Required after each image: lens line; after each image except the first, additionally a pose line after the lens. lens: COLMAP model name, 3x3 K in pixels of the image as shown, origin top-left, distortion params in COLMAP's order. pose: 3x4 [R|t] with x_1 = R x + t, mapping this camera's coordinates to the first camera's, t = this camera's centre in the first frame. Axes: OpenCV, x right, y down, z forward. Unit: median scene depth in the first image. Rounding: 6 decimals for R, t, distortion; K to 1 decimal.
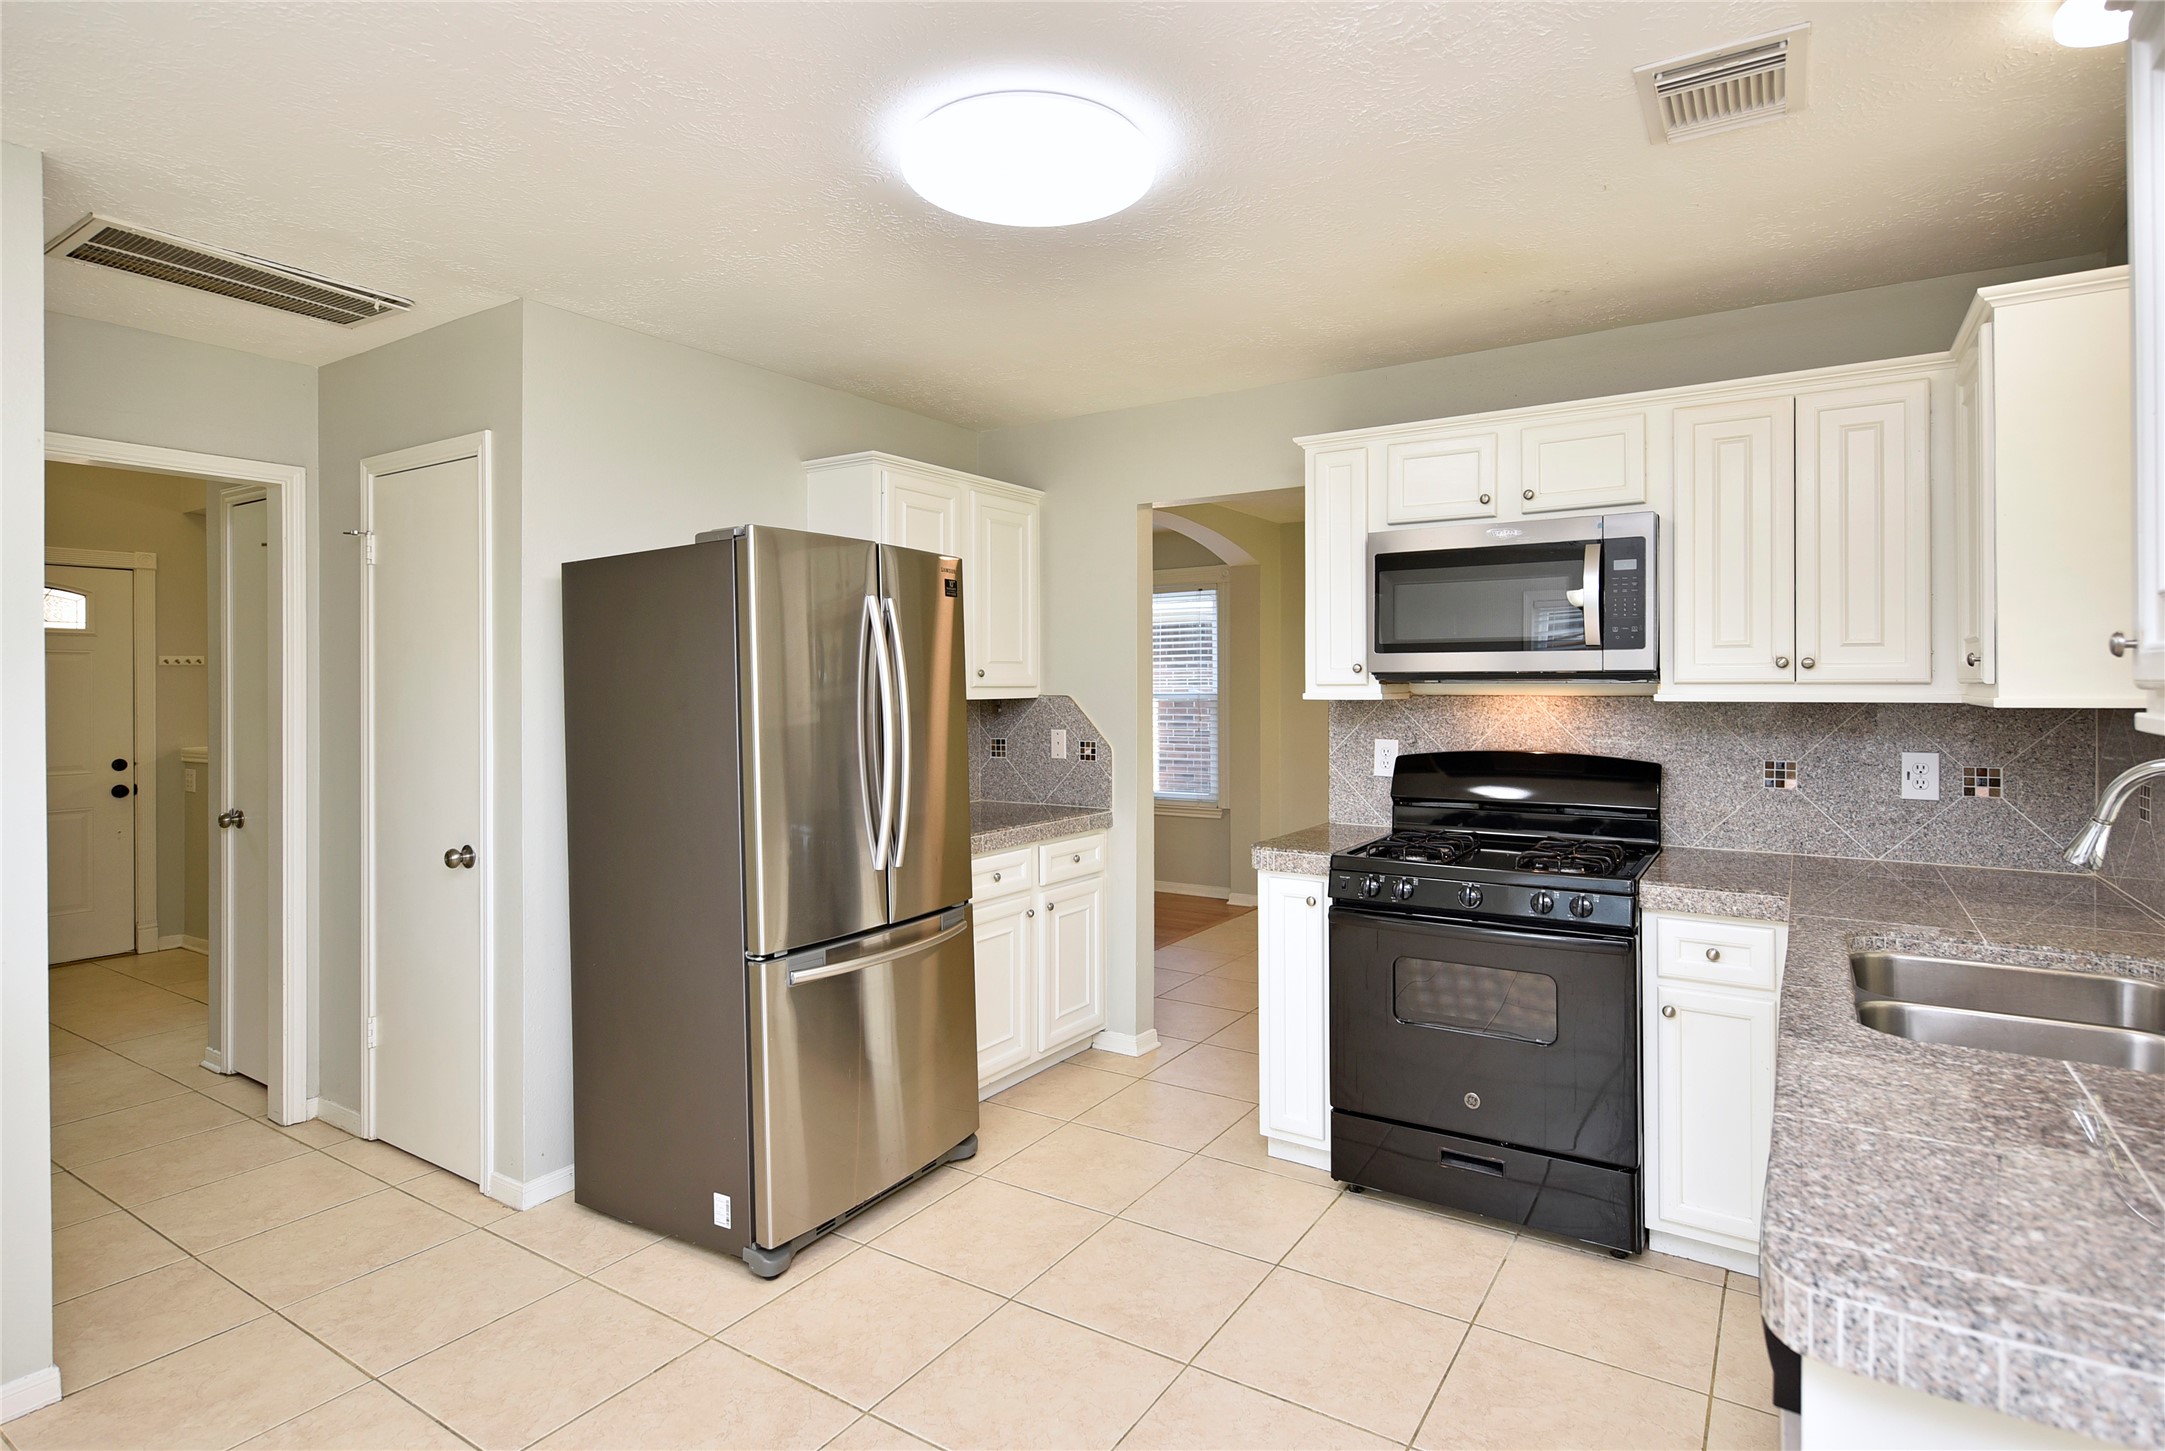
lens RADIAL K [[1106.9, 0, 1096.9], [0, 1106.9, 679.9], [0, 0, 1]] dist [0.004818, -0.004606]
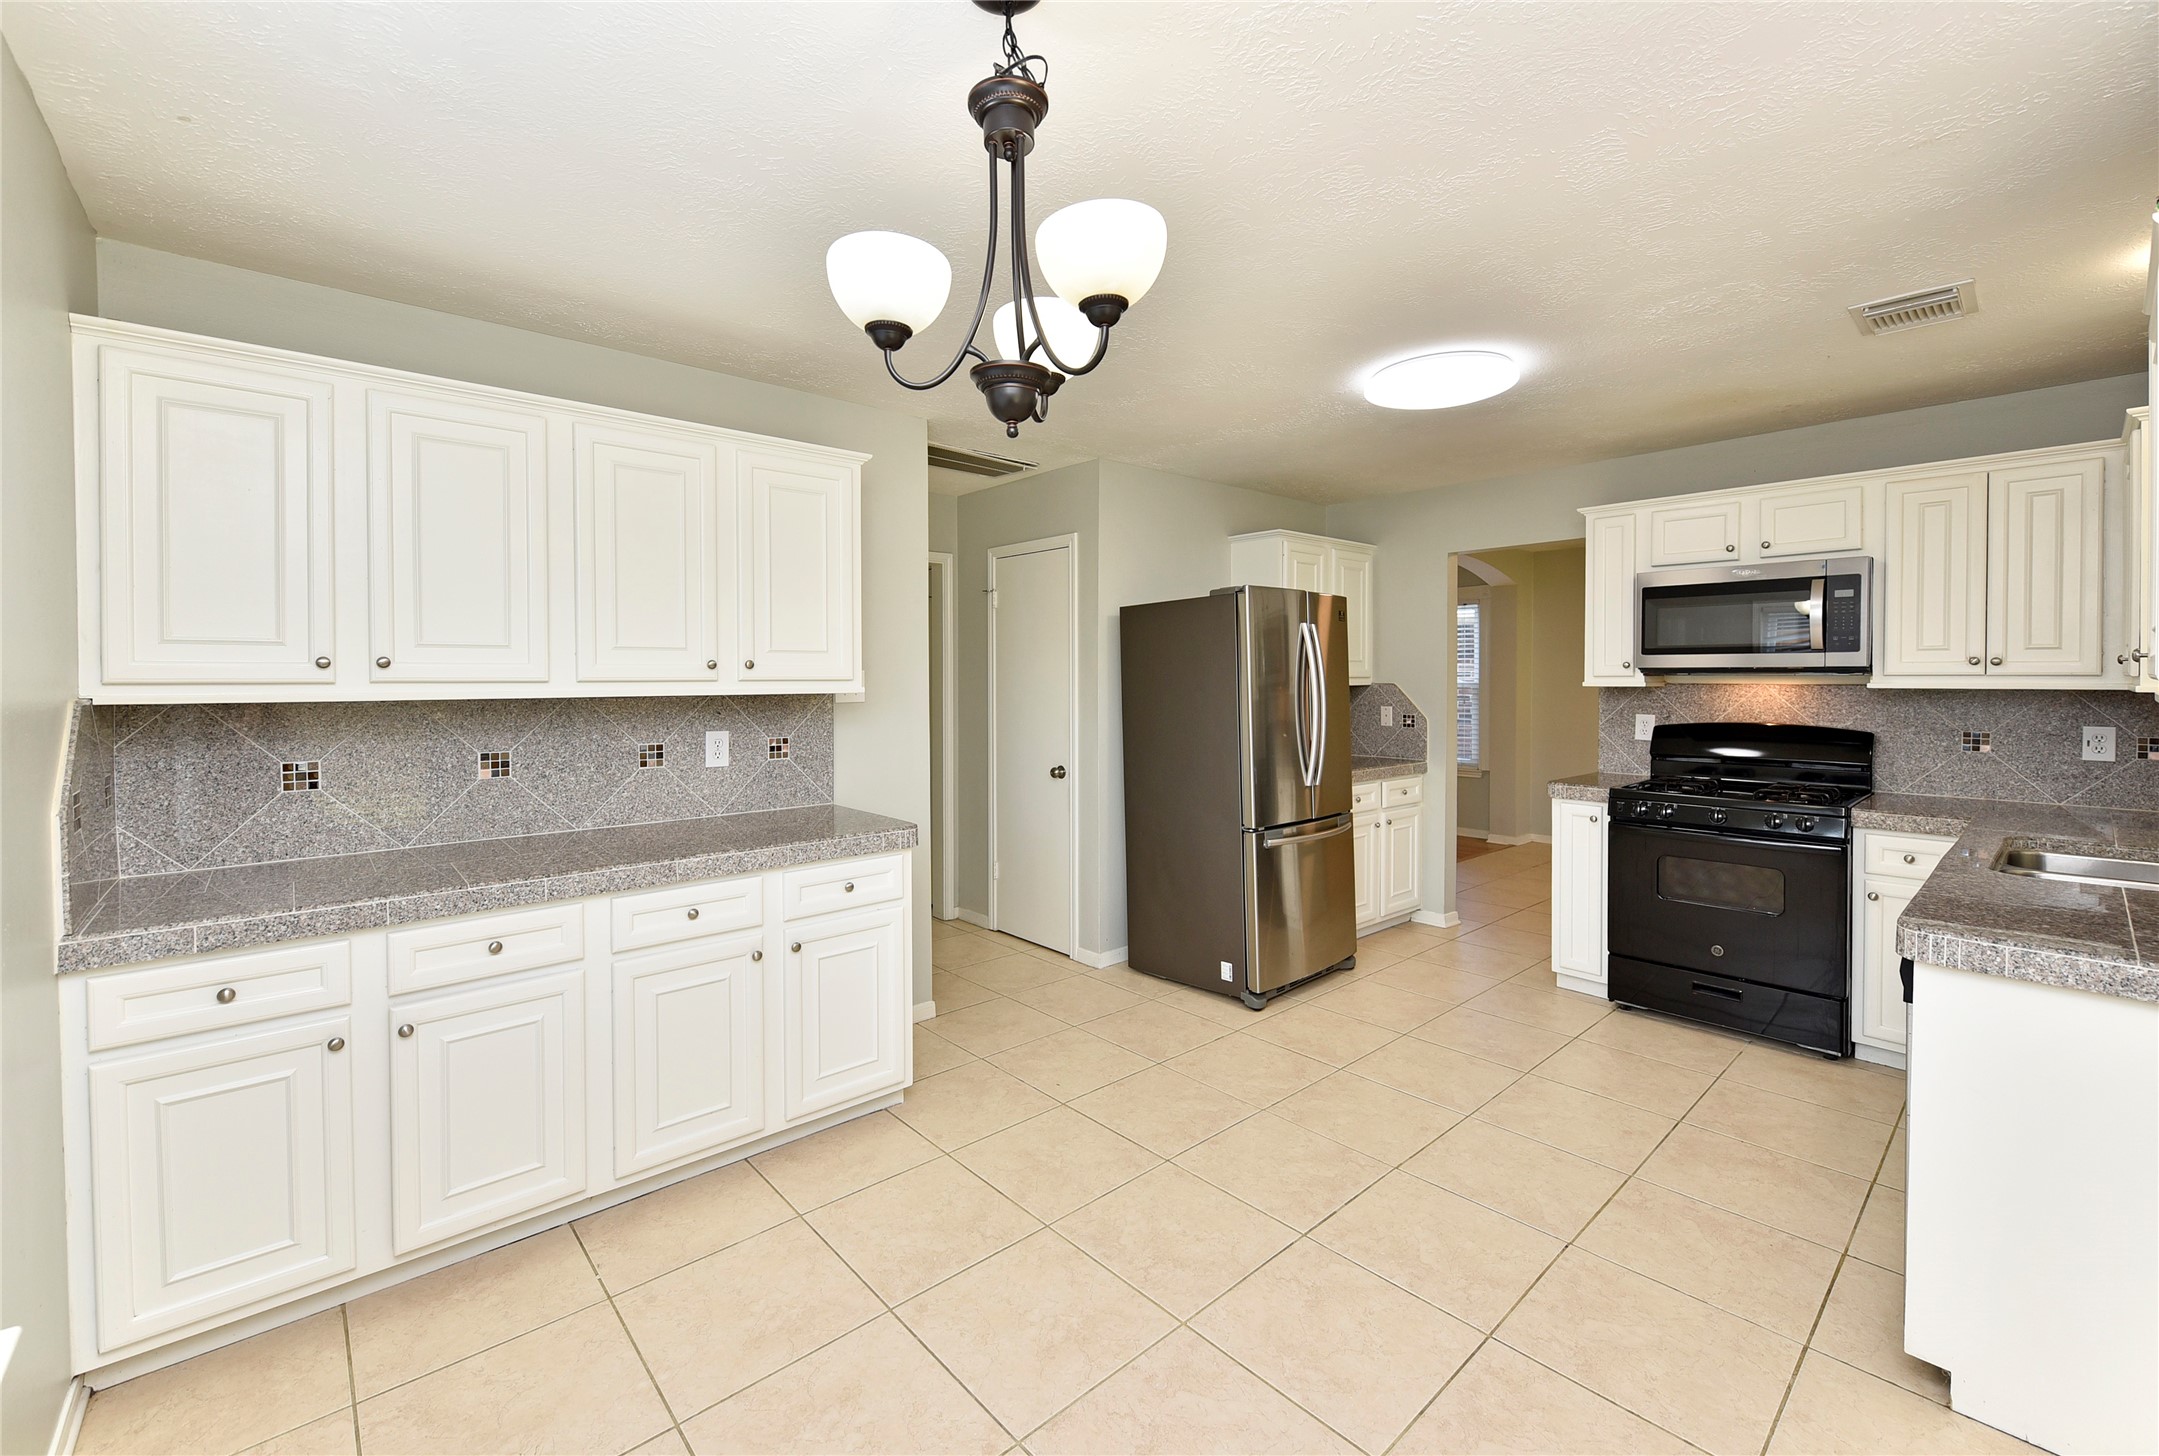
lens RADIAL K [[895.9, 0, 1057.3], [0, 895.9, 688.7], [0, 0, 1]] dist [-0.004116, -0.001859]
pose [[0.959083, 0.005027, -0.283079, -0.173486], [0.000193, 0.999831, 0.018409, -0.001371], [0.283123, -0.017710, 0.958920, -0.398676]]
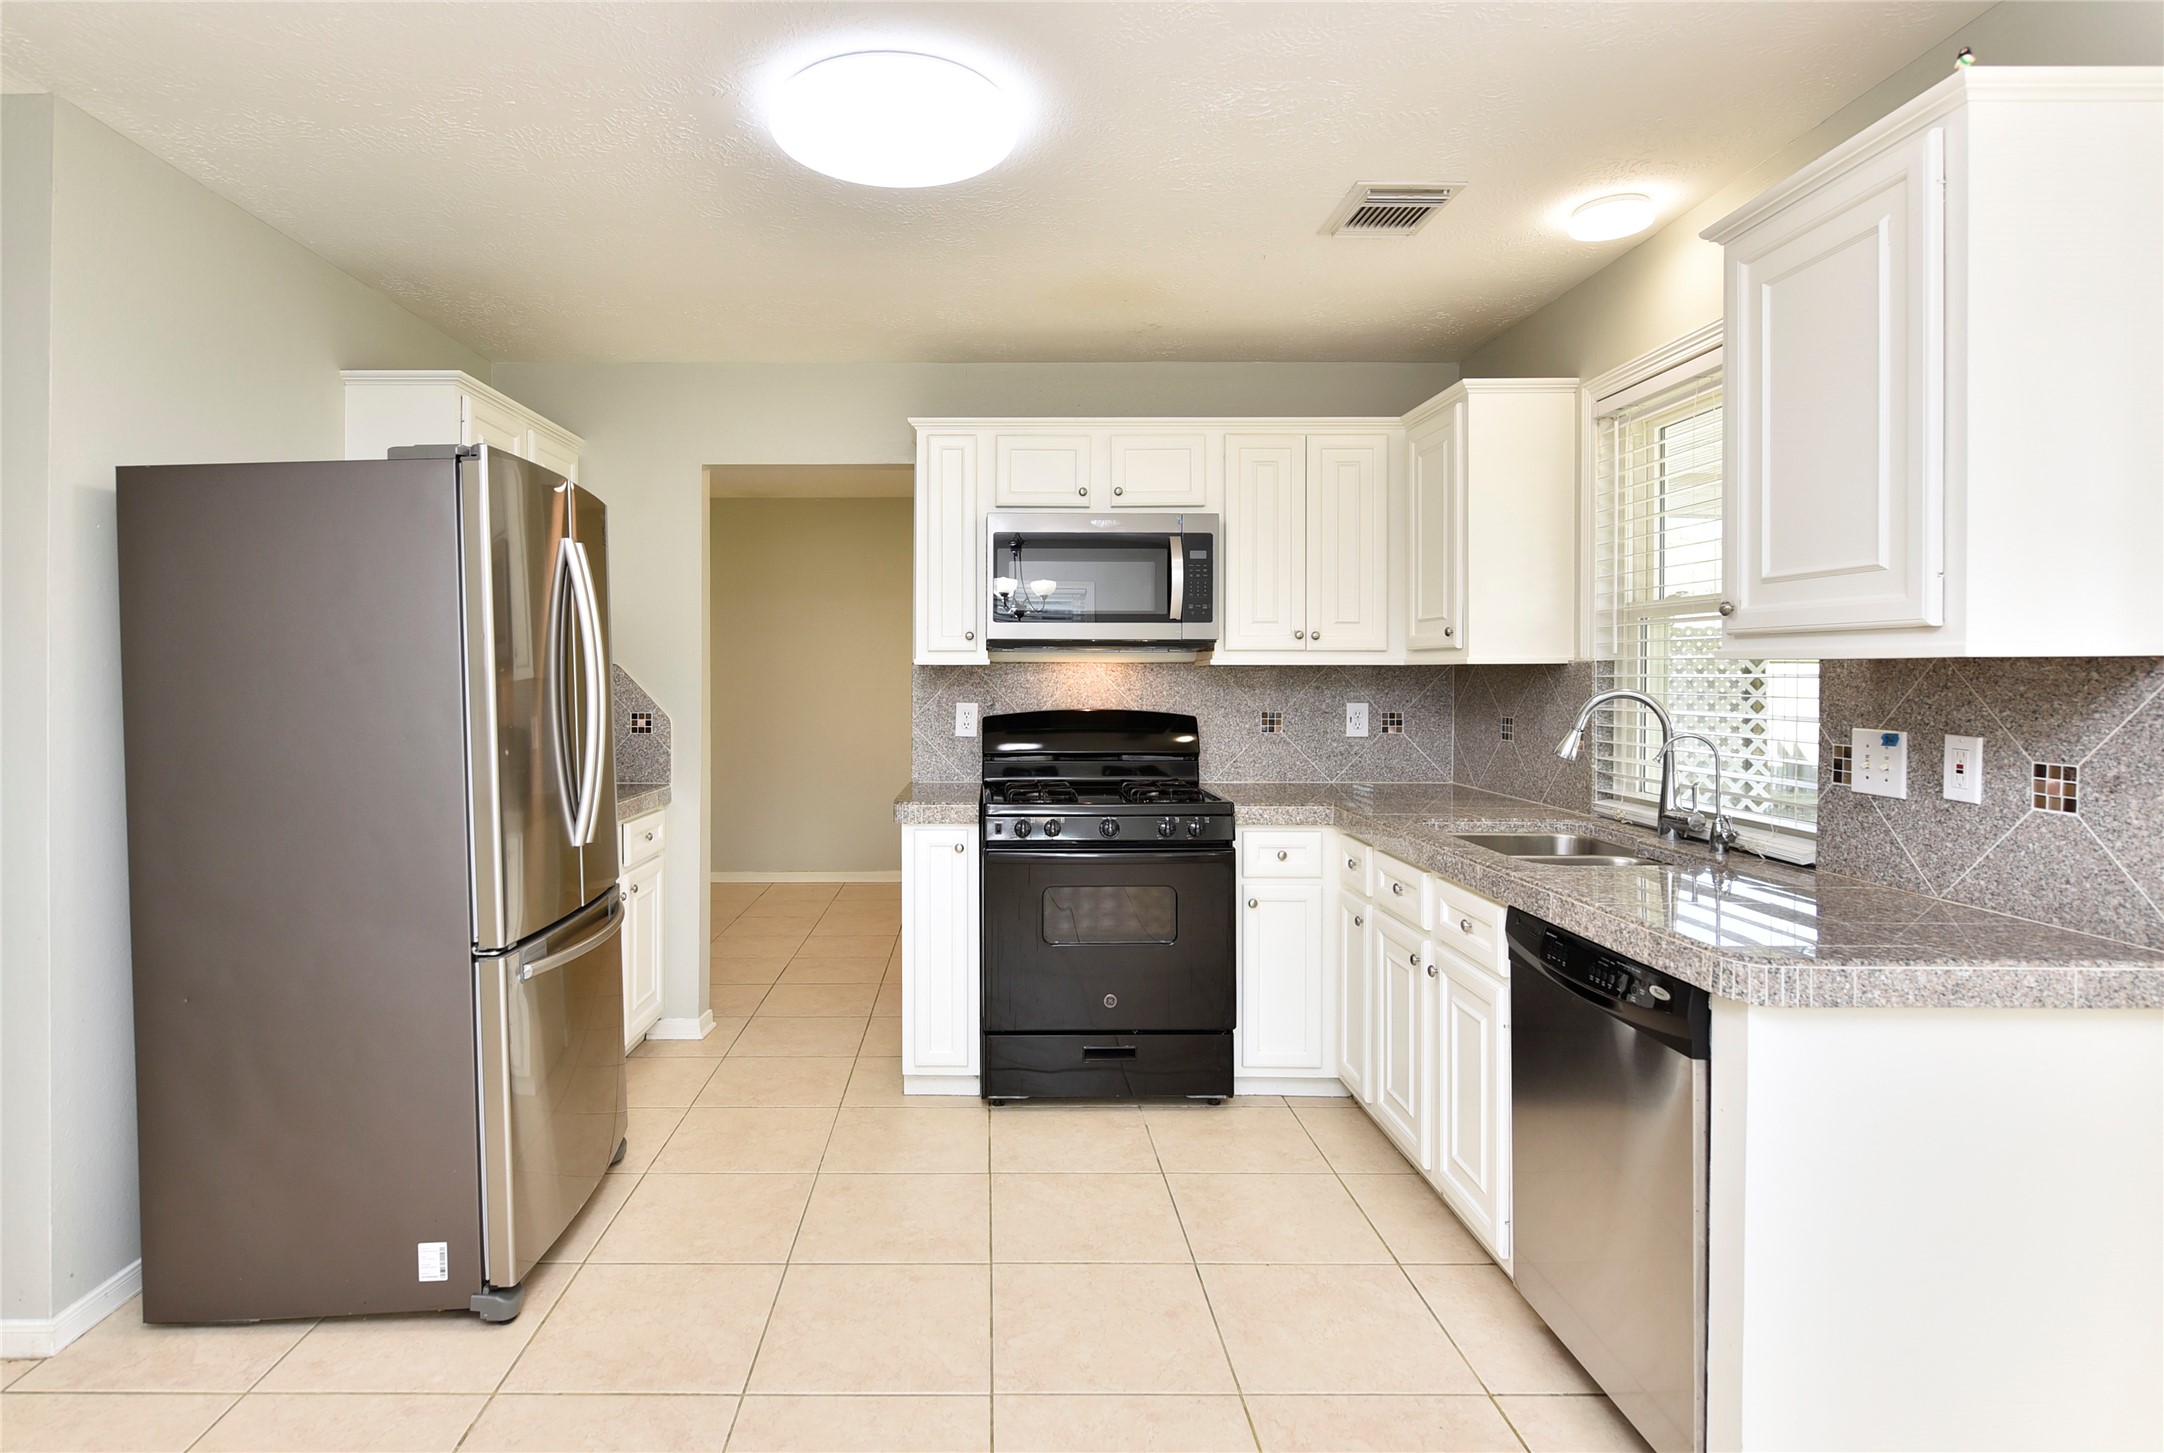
lens RADIAL K [[1136.7, 0, 991.3], [0, 1136.7, 674.7], [0, 0, 1]] dist [-0.000170, -0.002246]
pose [[0.841956, 0.003183, 0.539537, -0.399049], [-0.004918, 0.999986, 0.001774, 0.029092], [-0.539524, -0.004147, 0.841960, 0.048155]]
